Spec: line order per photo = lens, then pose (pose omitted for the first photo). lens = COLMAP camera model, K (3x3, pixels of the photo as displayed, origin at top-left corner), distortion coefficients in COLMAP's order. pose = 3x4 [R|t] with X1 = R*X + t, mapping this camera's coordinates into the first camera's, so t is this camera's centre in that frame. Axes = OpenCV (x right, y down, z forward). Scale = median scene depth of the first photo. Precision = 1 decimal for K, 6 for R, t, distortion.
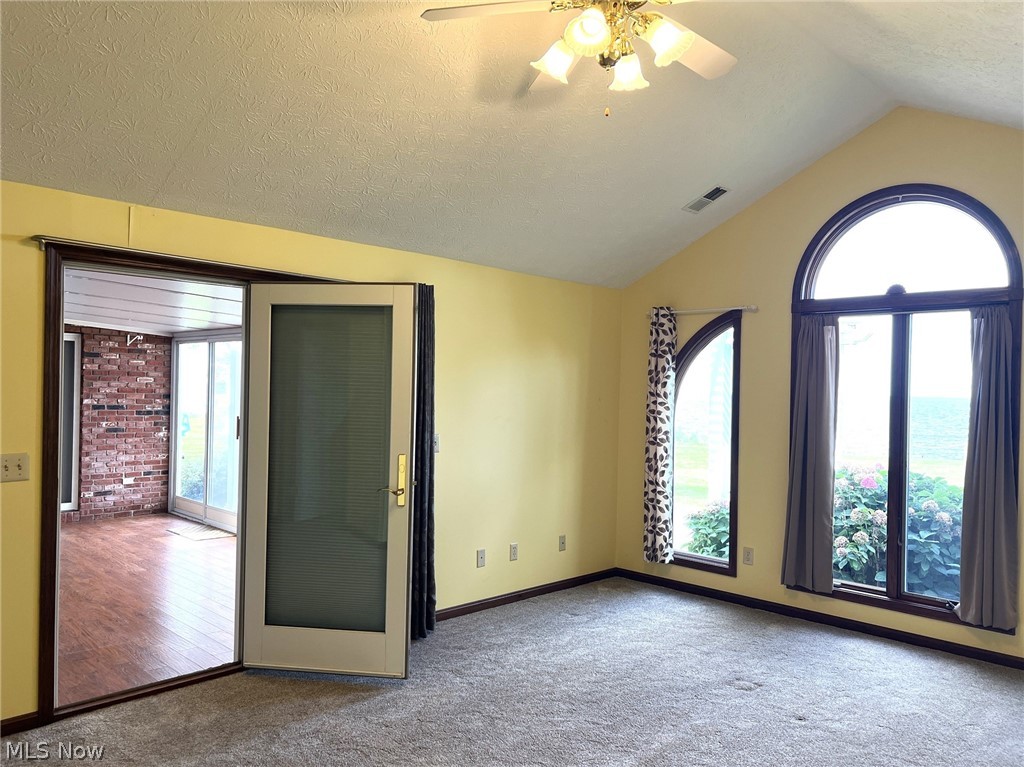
lens RADIAL K [[736.6, 0, 512.5], [0, 736.6, 386.5], [0, 0, 1]] dist [0.006006, -0.002052]
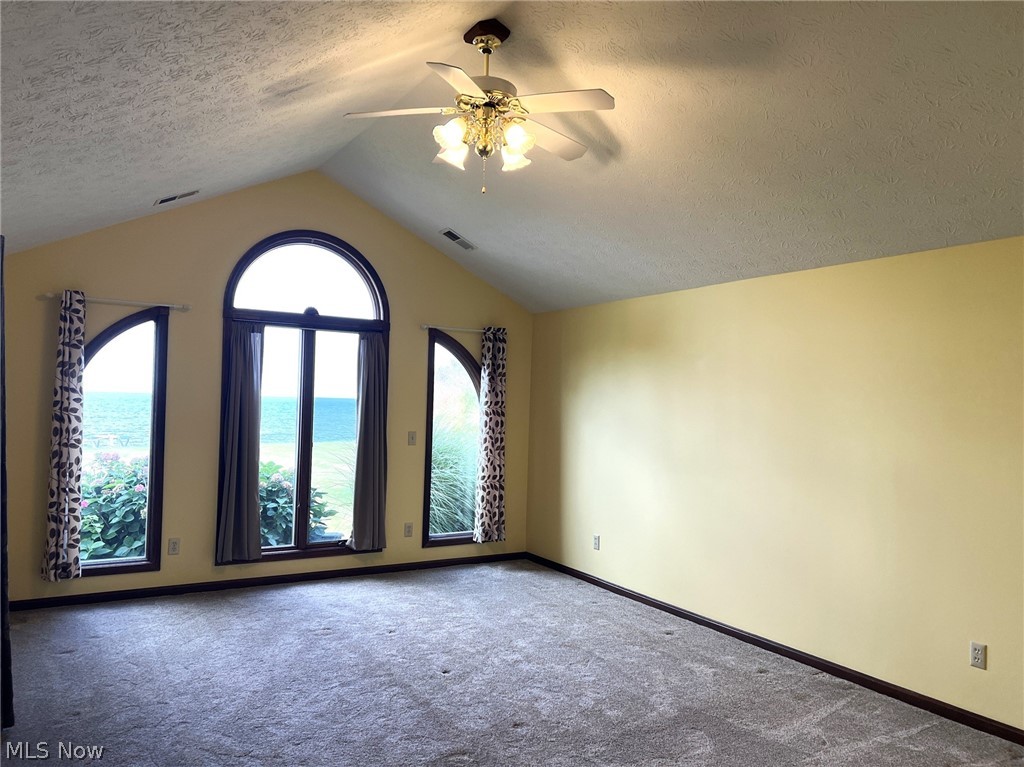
lens RADIAL K [[778.3, 0, 512.6], [0, 778.3, 384.3], [0, 0, 1]] dist [-0.003627, -0.001394]
pose [[0.245112, 0.003076, 0.969490, -0.648273], [-0.031486, 0.999493, 0.004790, -0.018805], [-0.968983, -0.031699, 0.245085, 0.290039]]
